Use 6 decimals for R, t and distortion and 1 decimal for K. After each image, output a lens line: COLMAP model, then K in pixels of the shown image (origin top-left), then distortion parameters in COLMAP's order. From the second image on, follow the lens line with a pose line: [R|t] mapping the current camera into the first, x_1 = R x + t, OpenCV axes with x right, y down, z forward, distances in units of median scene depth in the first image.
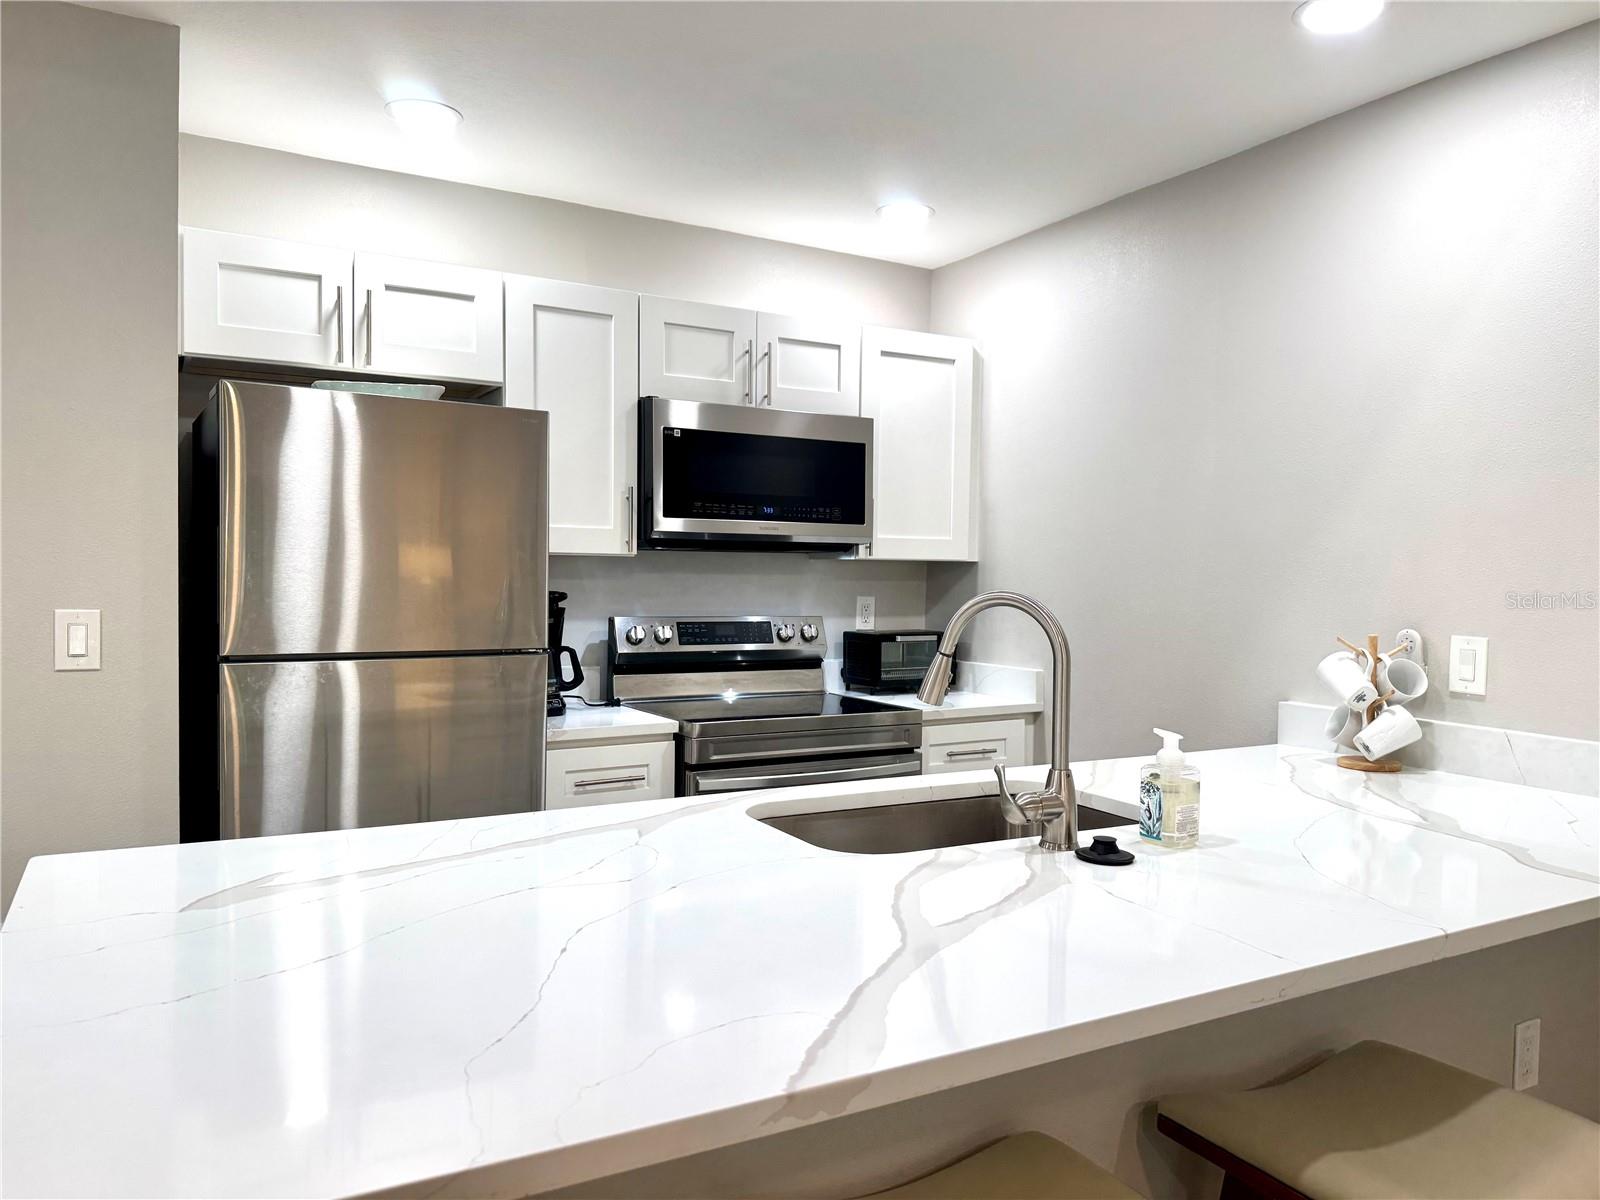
lens RADIAL K [[1117.5, 0, 810.8], [0, 1117.5, 613.6], [0, 0, 1]] dist [0.066790, -0.094615]
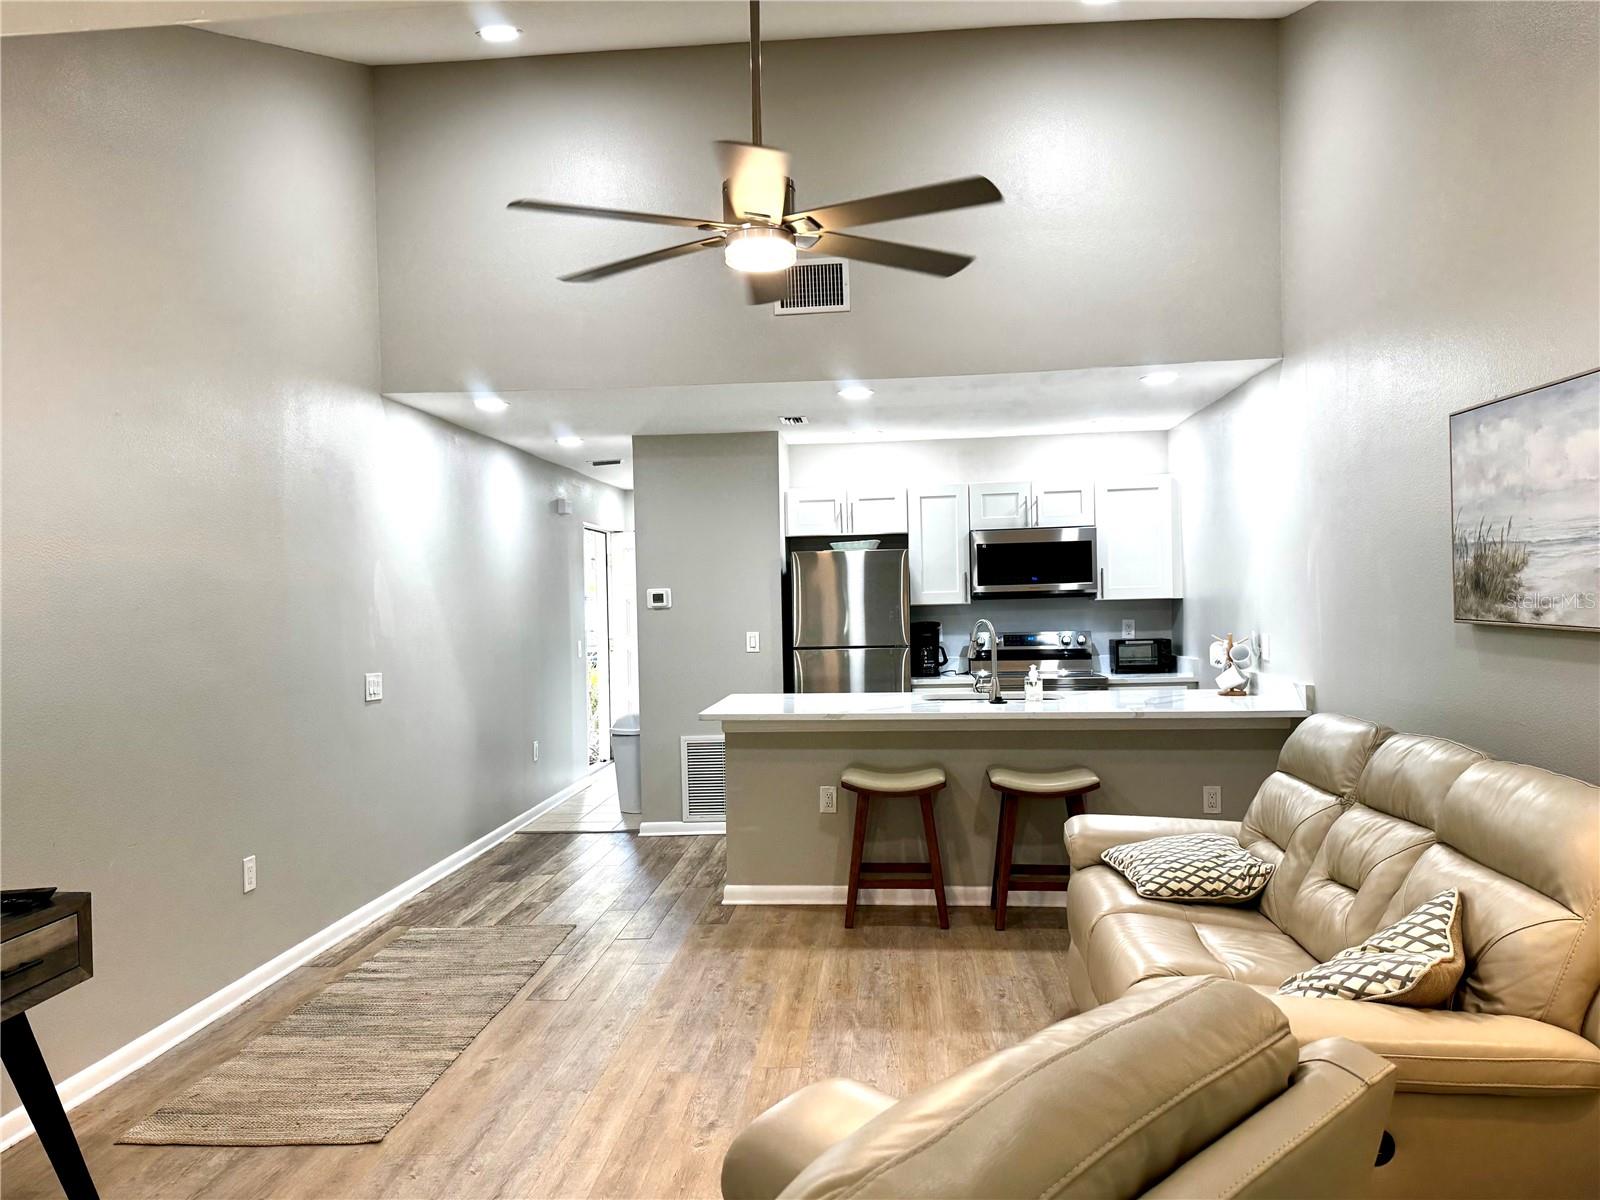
lens RADIAL K [[1212.4, 0, 800.0], [0, 1212.4, 604.1], [0, 0, 1]] dist [0.070114, -0.099431]
pose [[0.818283, -0.031599, -0.573946, 0.890623], [0.013354, 0.999263, -0.035977, 0.027215], [0.574660, 0.021775, 0.818102, -1.068494]]
